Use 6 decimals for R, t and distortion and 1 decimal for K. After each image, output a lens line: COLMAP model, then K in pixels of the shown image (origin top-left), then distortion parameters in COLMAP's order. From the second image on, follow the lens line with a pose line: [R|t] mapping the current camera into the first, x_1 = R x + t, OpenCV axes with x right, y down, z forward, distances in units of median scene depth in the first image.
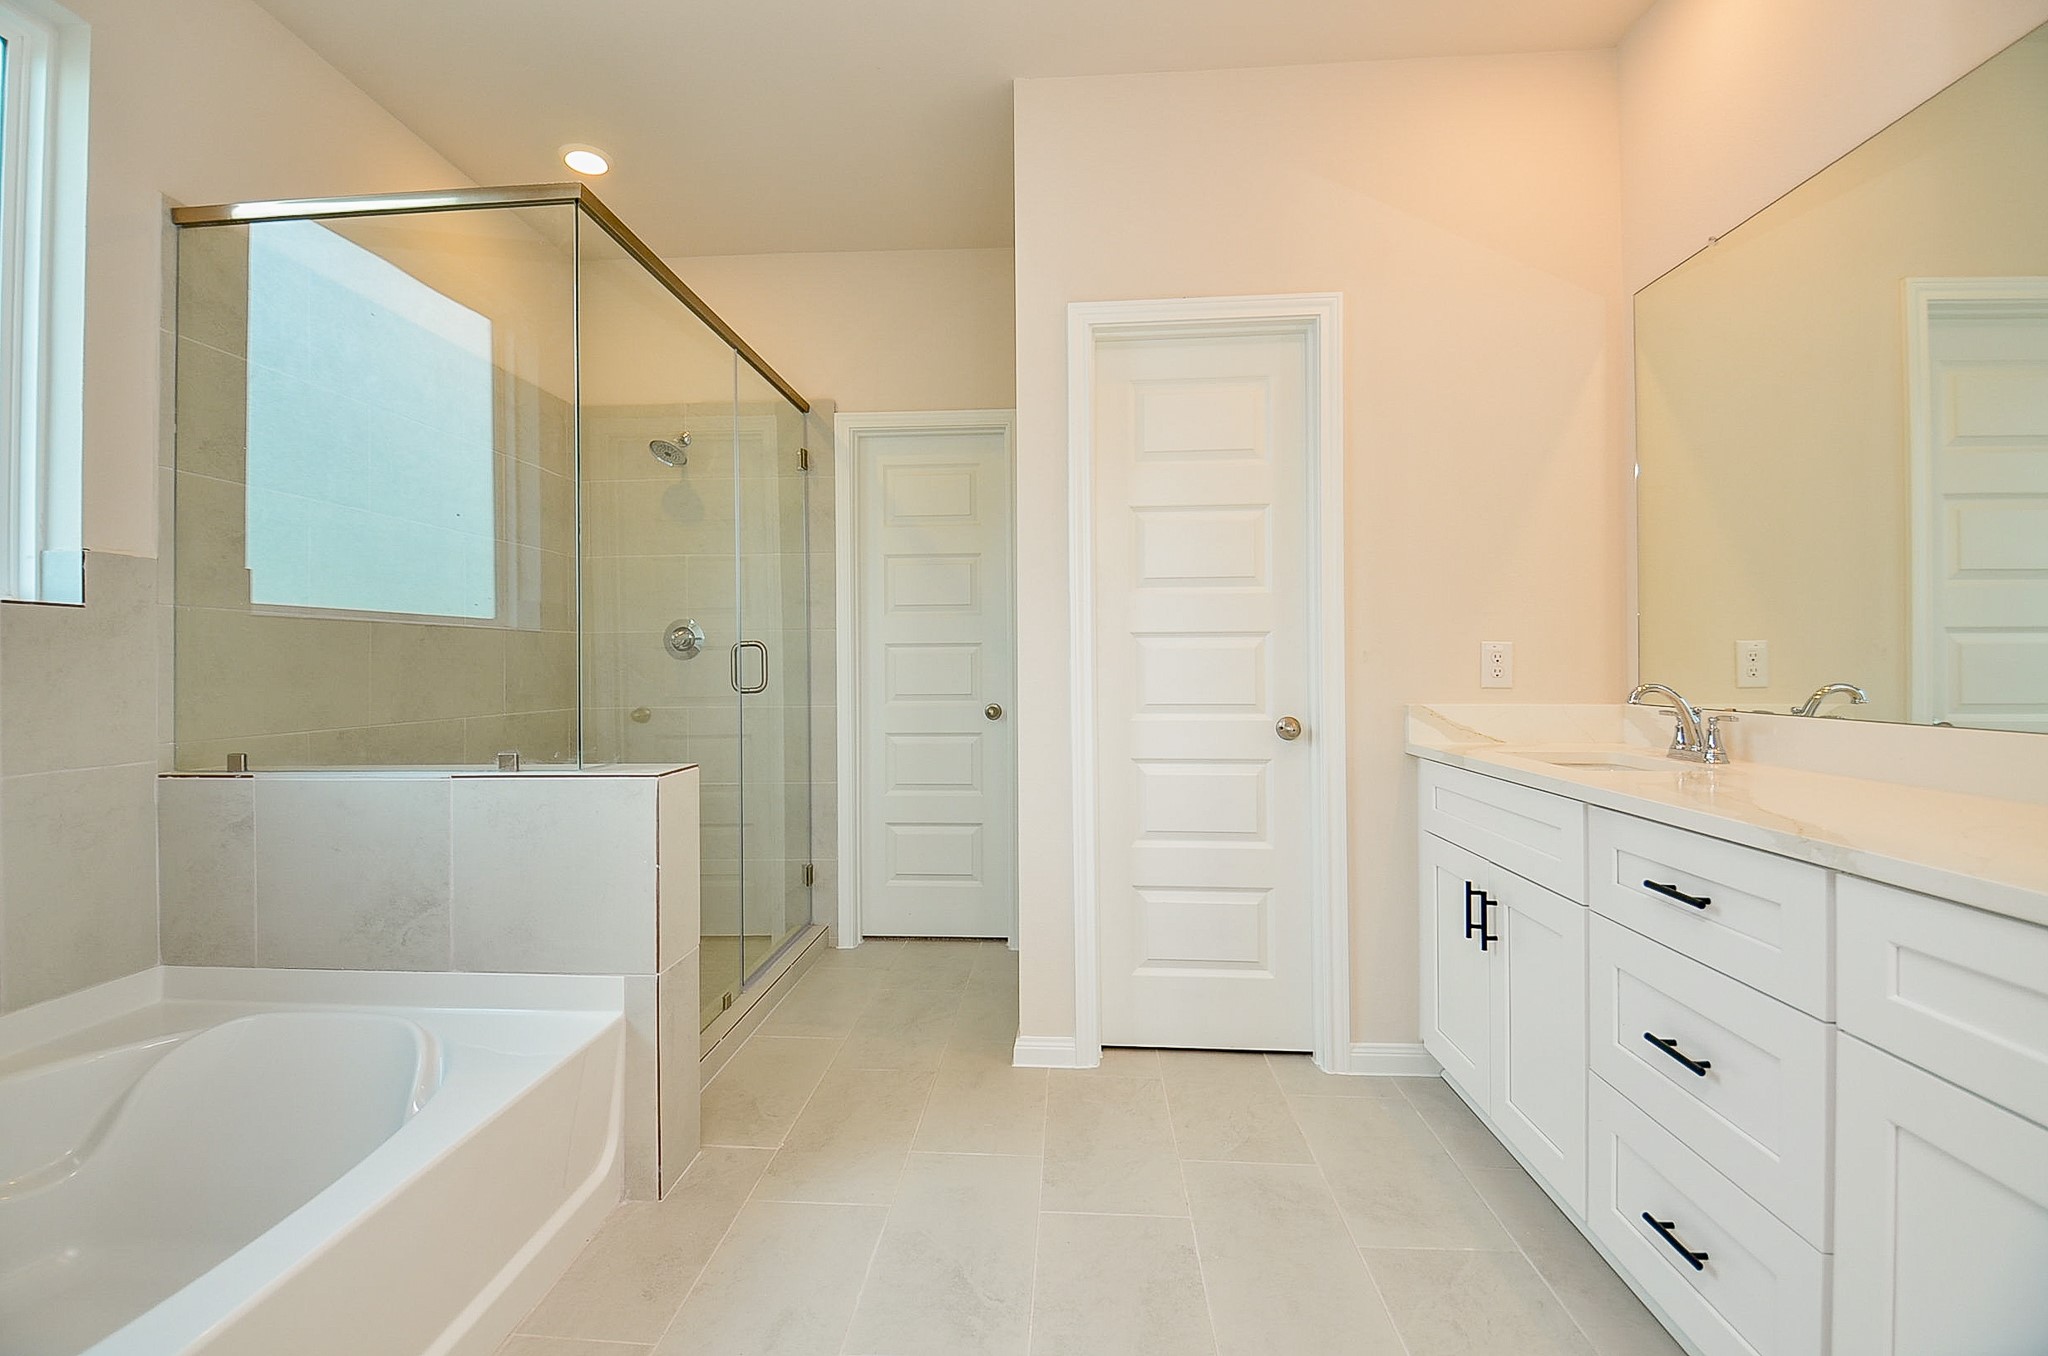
lens RADIAL K [[927.7, 0, 1009.4], [0, 927.7, 663.6], [0, 0, 1]] dist [0.014227, -0.017155]
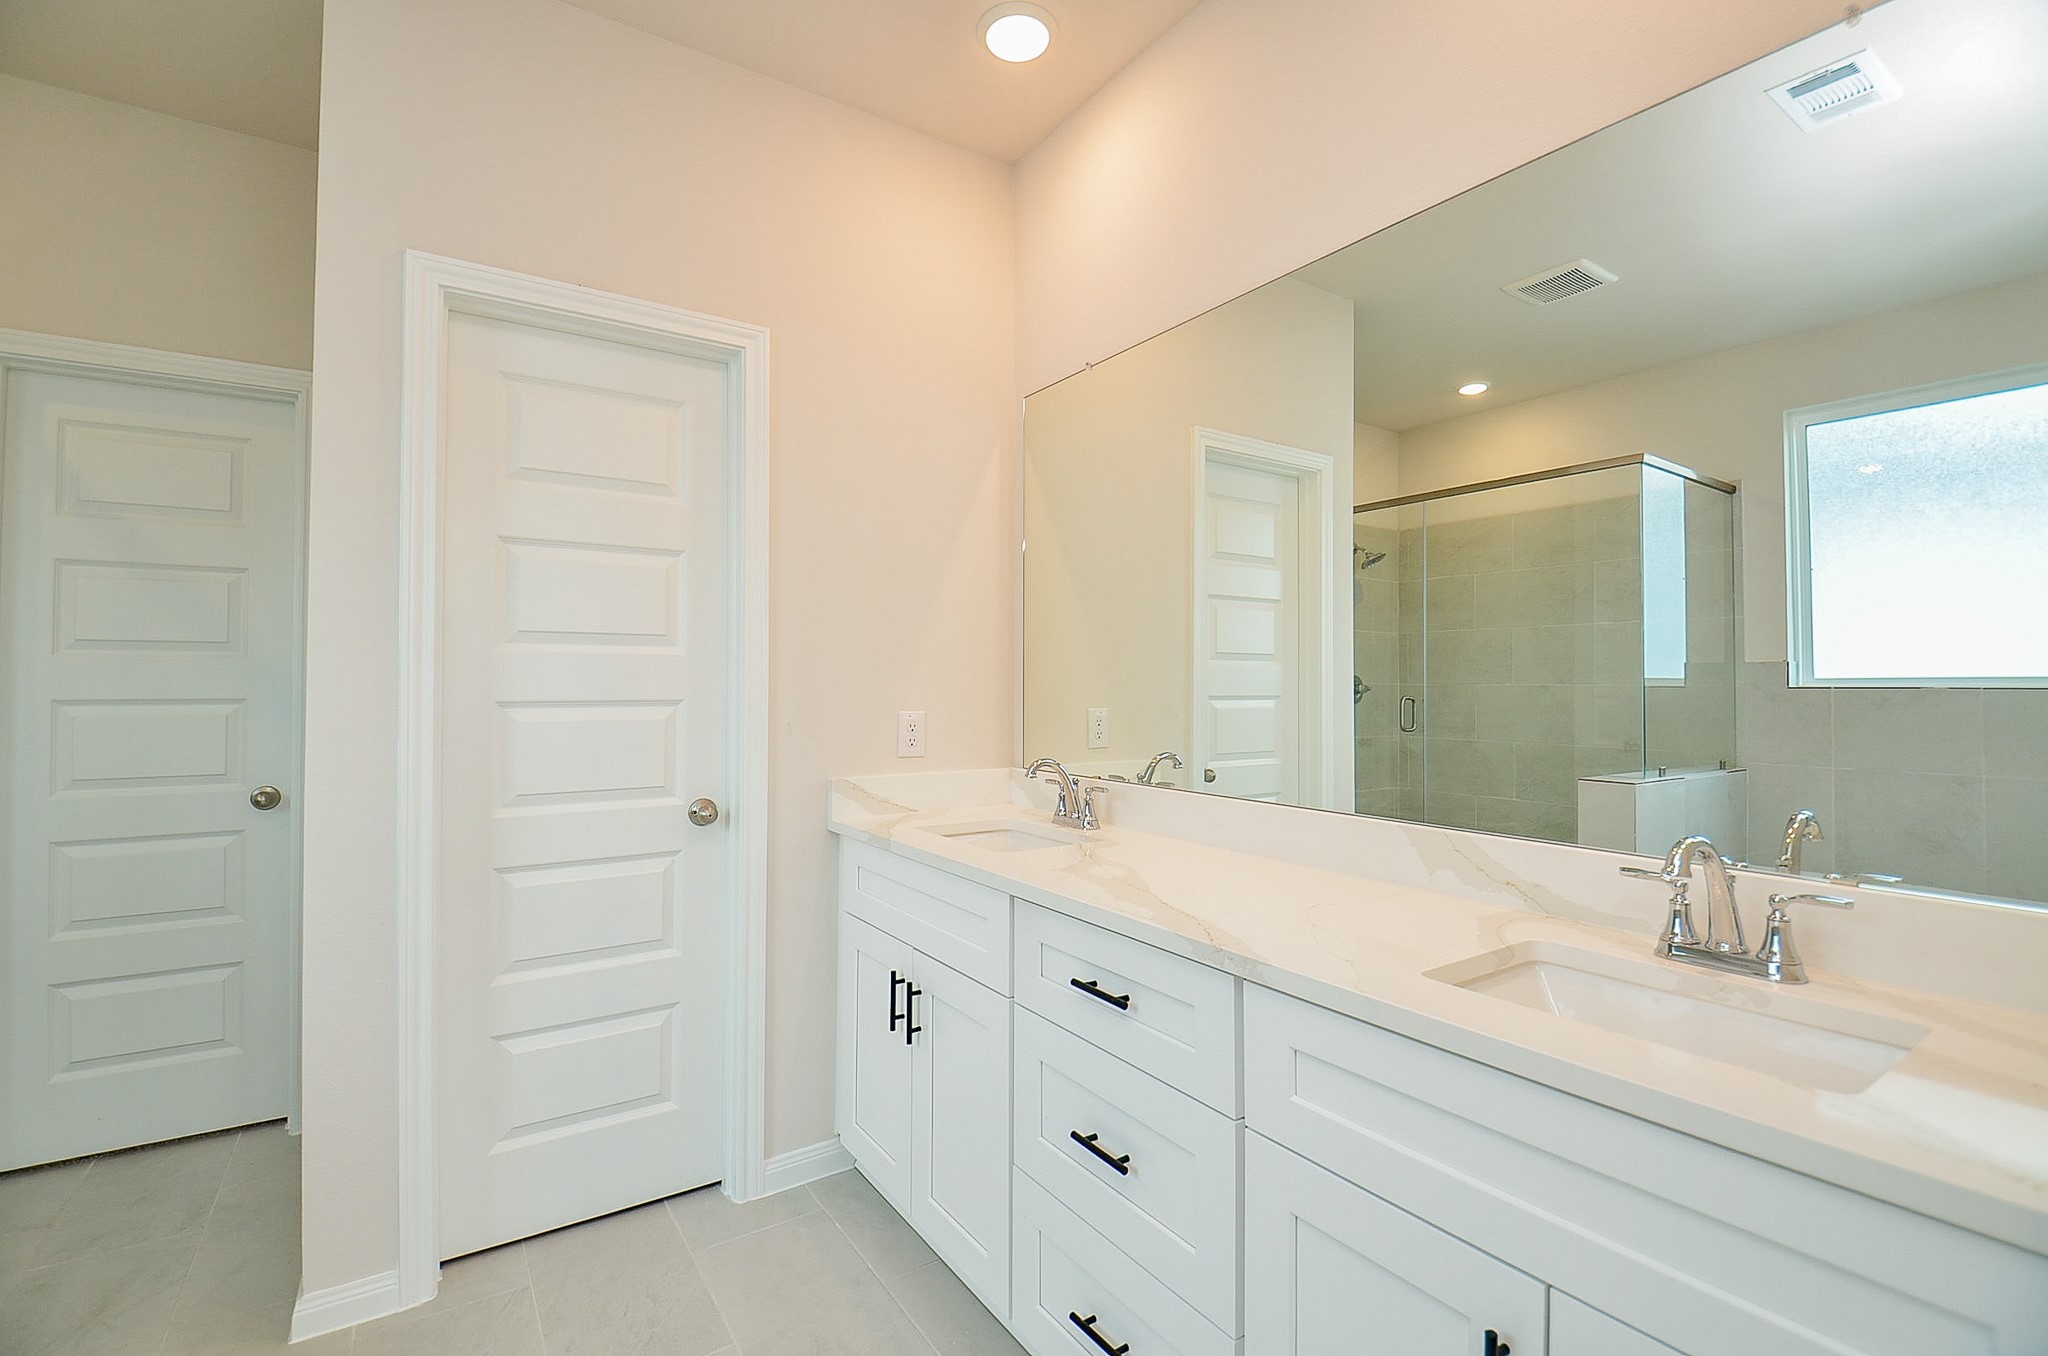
lens RADIAL K [[927.7, 0, 1034.4], [0, 927.7, 676.3], [0, 0, 1]] dist [0.014227, -0.017155]
pose [[0.788816, 0.020277, 0.614295, 0.010035], [-0.013499, 0.999786, -0.015667, -0.050178], [-0.614481, 0.004066, 0.788921, 0.130893]]
